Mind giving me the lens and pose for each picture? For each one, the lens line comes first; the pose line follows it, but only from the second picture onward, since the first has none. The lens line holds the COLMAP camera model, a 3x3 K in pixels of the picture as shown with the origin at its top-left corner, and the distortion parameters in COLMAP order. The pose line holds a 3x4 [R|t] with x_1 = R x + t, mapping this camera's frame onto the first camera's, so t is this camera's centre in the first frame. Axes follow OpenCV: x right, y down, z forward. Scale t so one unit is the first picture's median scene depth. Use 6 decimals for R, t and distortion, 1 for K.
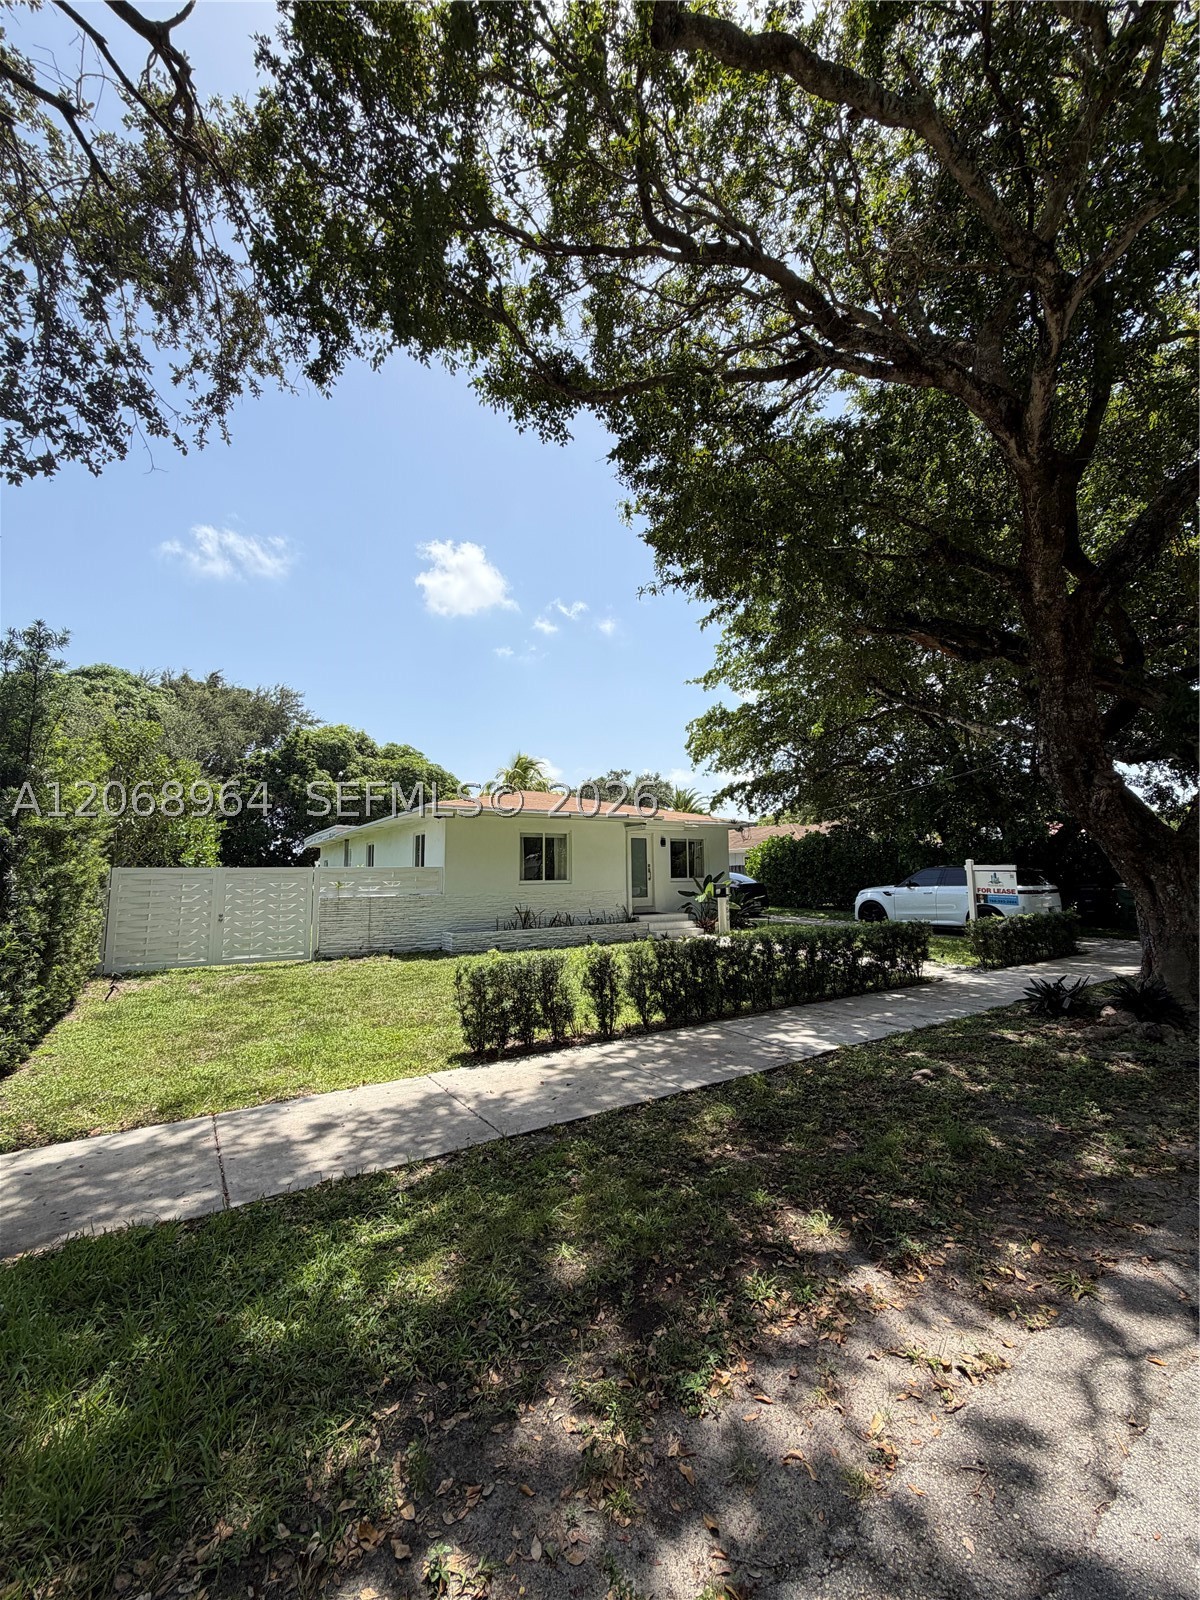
lens RADIAL K [[637.2, 0, 600.0], [0, 637.2, 800.0], [0, 0, 1]] dist [-0.006170, -0.000184]
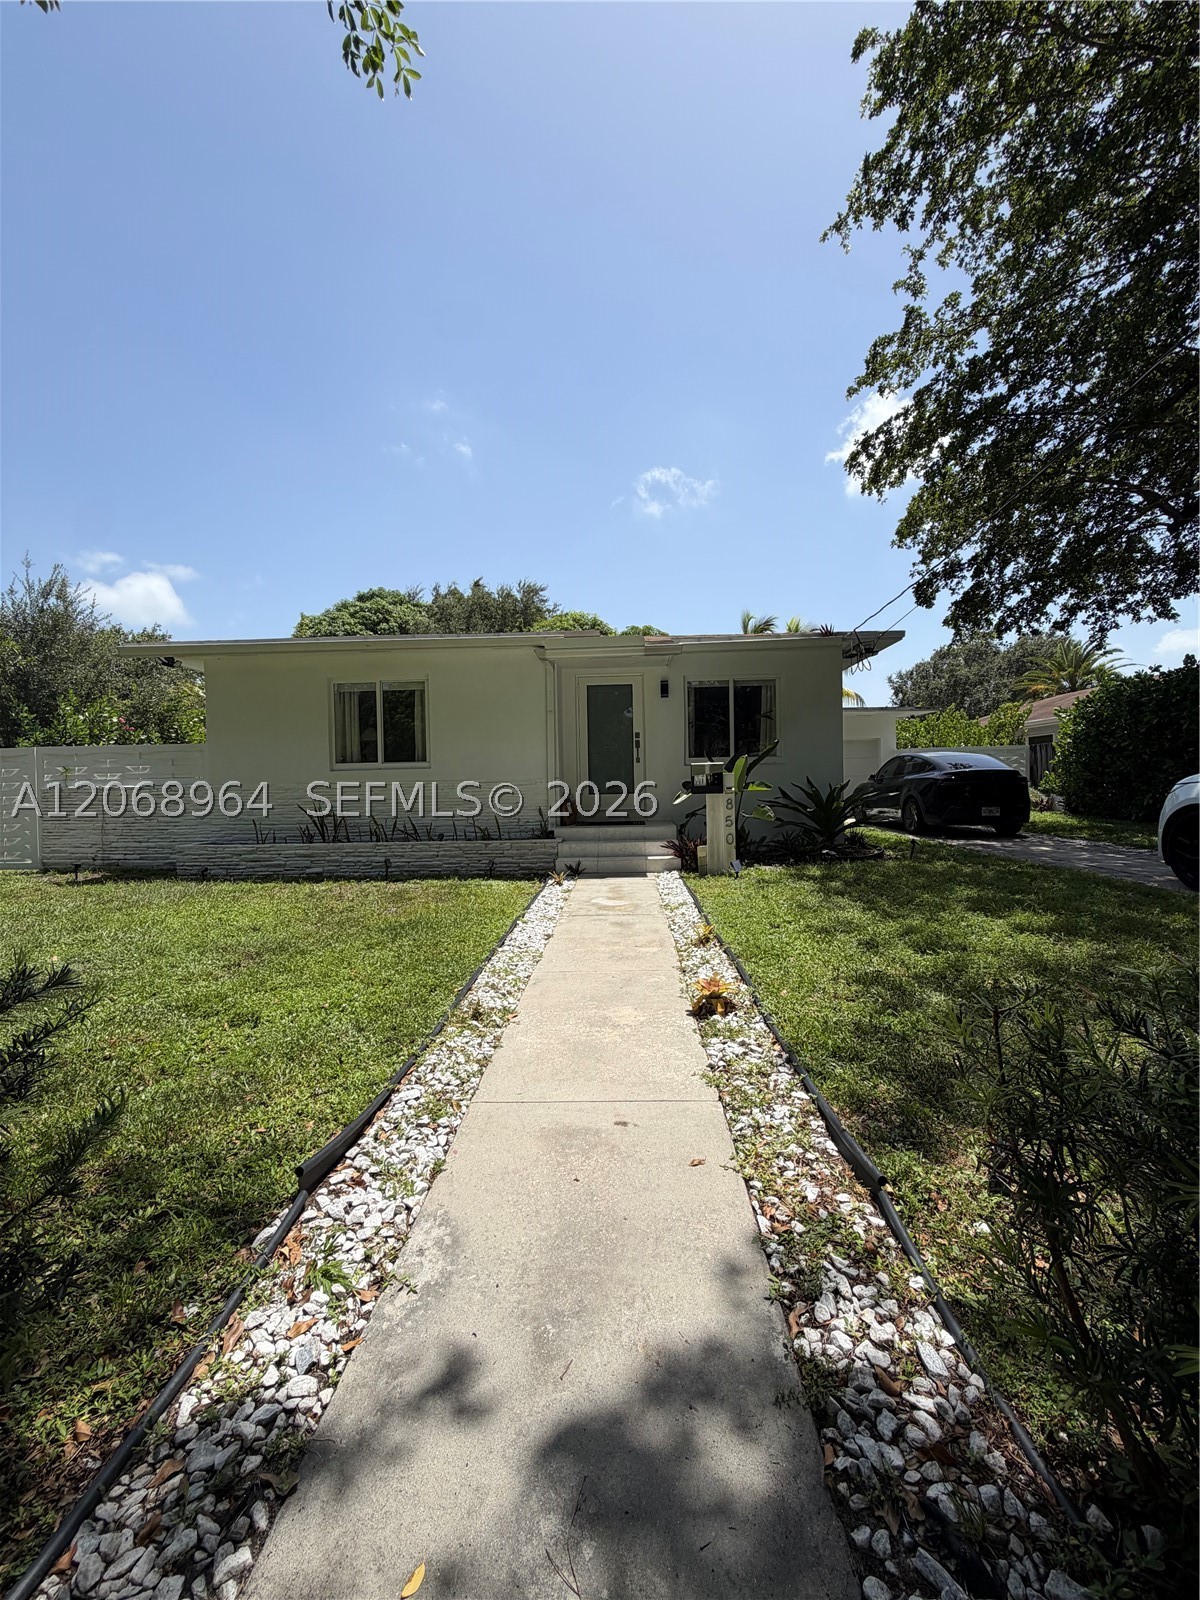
lens RADIAL K [[637.2, 0, 600.0], [0, 637.2, 800.0], [0, 0, 1]] dist [-0.006170, -0.000184]
pose [[0.795519, 0.013221, -0.605784, 0.355413], [0.074457, 0.990052, 0.119385, 0.087096], [0.601337, -0.140078, 0.786621, 0.547293]]
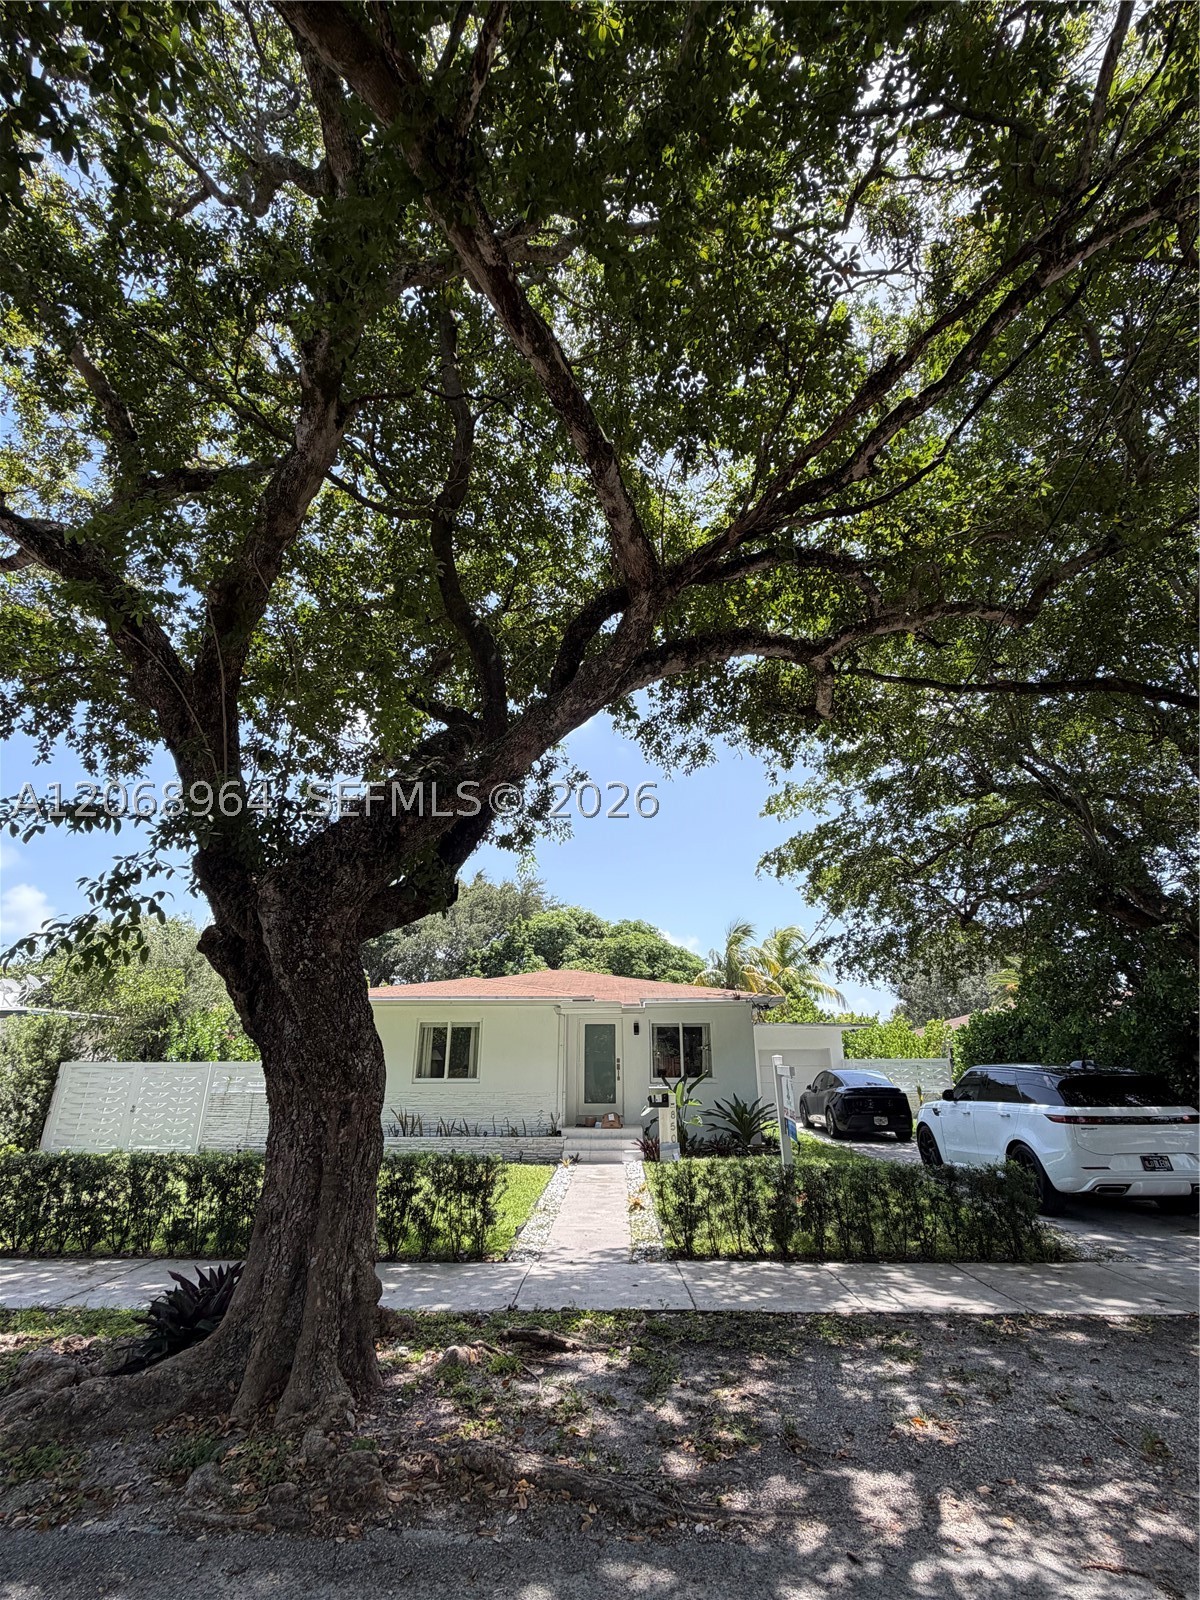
lens RADIAL K [[716.7, 0, 600.0], [0, 716.7, 800.0], [0, 0, 1]] dist [0.000705, 0.000030]
pose [[0.805523, -0.194143, -0.559859, 0.582584], [0.054469, 0.965065, -0.256287, 0.018942], [0.590056, 0.175950, 0.787956, 0.243722]]
